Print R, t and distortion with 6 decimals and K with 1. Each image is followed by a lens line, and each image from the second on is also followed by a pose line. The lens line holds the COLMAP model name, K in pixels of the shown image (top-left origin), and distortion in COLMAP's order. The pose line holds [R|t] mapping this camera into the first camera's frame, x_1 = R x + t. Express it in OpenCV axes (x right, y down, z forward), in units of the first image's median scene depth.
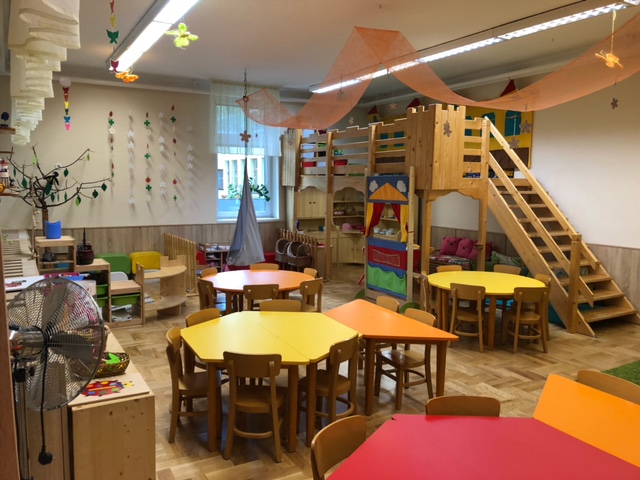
lens RADIAL K [[528.6, 0, 318.9], [0, 528.6, 233.9], [0, 0, 1]] dist [0.008404, -0.001663]
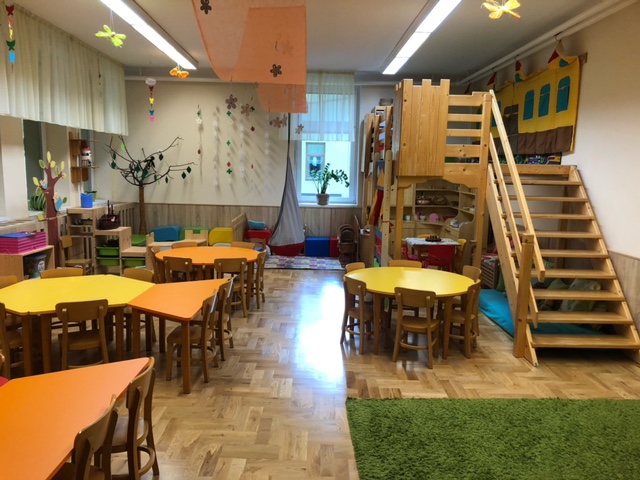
lens RADIAL K [[525.8, 0, 324.4], [0, 525.8, 242.1], [0, 0, 1]] dist [0.060987, -0.078772]
pose [[0.873742, 0.079149, -0.479906, 0.557592], [-0.062299, 0.996755, 0.050968, -0.008494], [0.482383, -0.014635, 0.875838, 0.146813]]
